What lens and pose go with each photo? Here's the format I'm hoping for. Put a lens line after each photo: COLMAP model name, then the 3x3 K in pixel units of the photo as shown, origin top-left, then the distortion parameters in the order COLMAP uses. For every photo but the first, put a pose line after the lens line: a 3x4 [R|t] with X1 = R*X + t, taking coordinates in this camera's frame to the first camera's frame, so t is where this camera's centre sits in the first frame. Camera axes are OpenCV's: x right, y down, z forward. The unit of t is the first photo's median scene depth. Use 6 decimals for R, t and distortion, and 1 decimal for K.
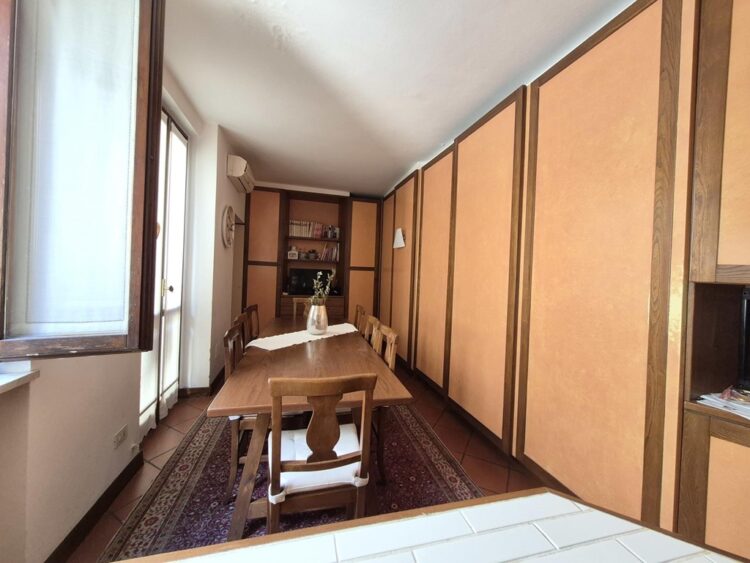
lens RADIAL K [[292.6, 0, 374.7], [0, 292.6, 275.9], [0, 0, 1]] dist [0.001361, -0.000205]
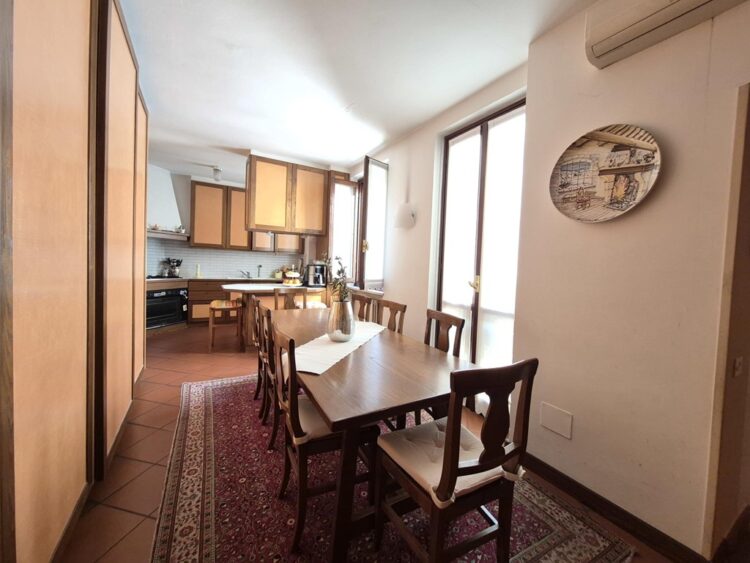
lens RADIAL K [[292.6, 0, 374.6], [0, 292.6, 275.5], [0, 0, 1]] dist [0.001361, -0.000205]
pose [[-0.960600, -0.066996, -0.269739, -0.039637], [-0.081883, 0.995656, 0.044309, -0.003043], [0.265599, 0.064650, -0.961914, 0.969737]]
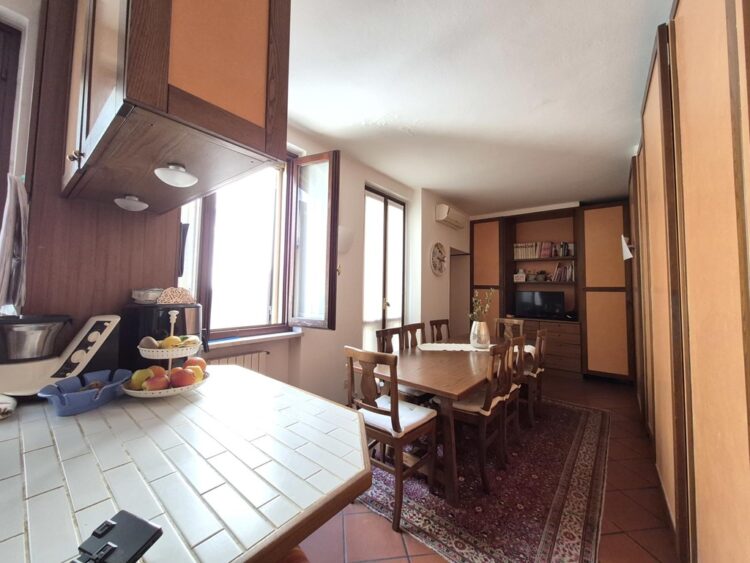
lens RADIAL K [[292.6, 0, 372.6], [0, 292.6, 278.3], [0, 0, 1]] dist [0.001361, -0.000205]
pose [[0.585492, -0.061709, -0.808326, 0.262559], [-0.007294, 0.996657, -0.081369, 0.017050], [0.810645, 0.053537, 0.583085, 0.011409]]
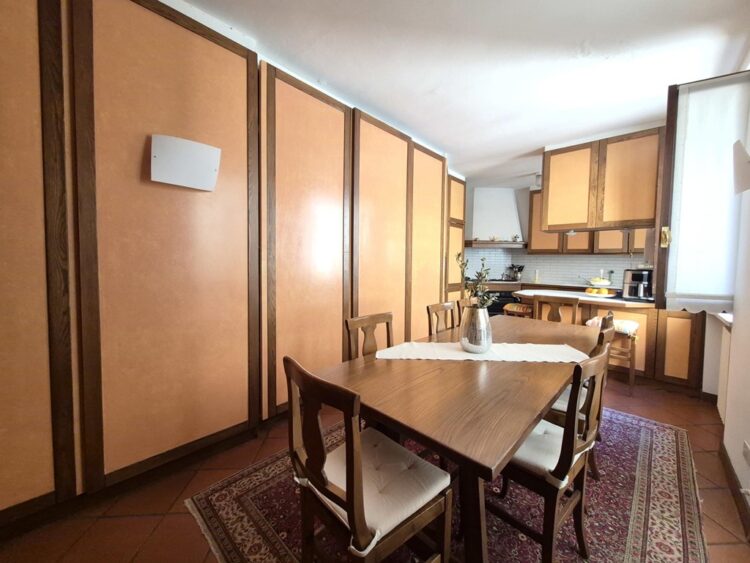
lens RADIAL K [[292.6, 0, 376.7], [0, 292.6, 274.8], [0, 0, 1]] dist [0.001361, -0.000205]
pose [[-0.529002, -0.090227, 0.843811, -0.349293], [-0.020003, 0.995381, 0.093894, -0.017509], [-0.848385, 0.032792, -0.528363, 0.859423]]
